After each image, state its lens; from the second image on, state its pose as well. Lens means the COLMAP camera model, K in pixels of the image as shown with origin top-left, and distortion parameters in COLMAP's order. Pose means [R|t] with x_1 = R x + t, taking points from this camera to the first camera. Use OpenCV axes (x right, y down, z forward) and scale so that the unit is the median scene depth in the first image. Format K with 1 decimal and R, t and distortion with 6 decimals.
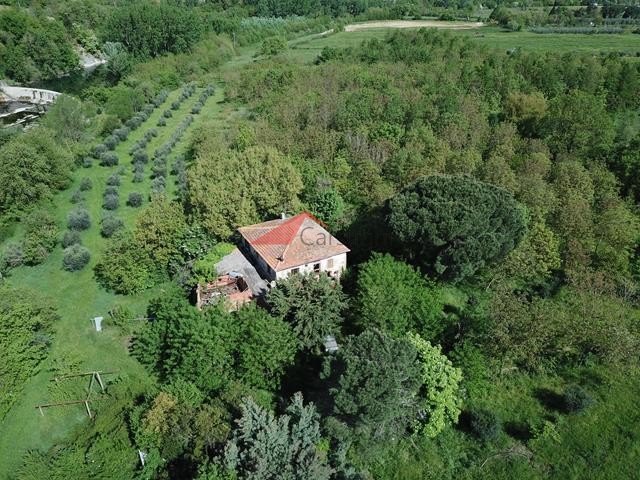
lens RADIAL K [[488.9, 0, 322.1], [0, 488.9, 239.8], [0, 0, 1]] dist [0.005772, 0.007279]
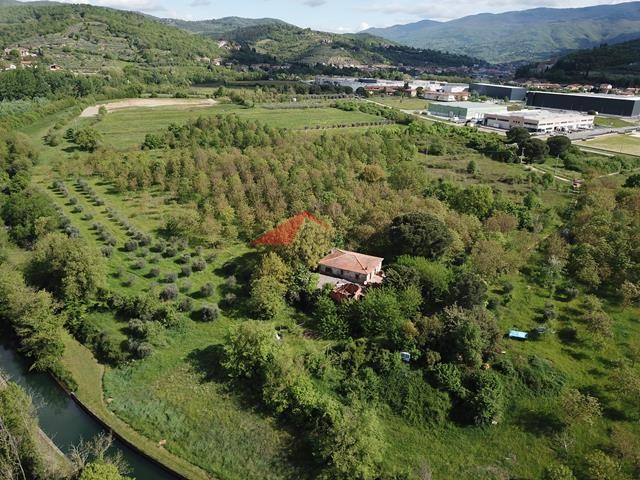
lens RADIAL K [[488.9, 0, 318.8], [0, 488.9, 237.4], [0, 0, 1]] dist [0.005772, 0.007279]
pose [[0.815796, -0.180806, 0.549350, -0.920484], [0.243216, 0.969052, -0.042240, -0.030627], [-0.524711, 0.168070, 0.834524, -0.360787]]
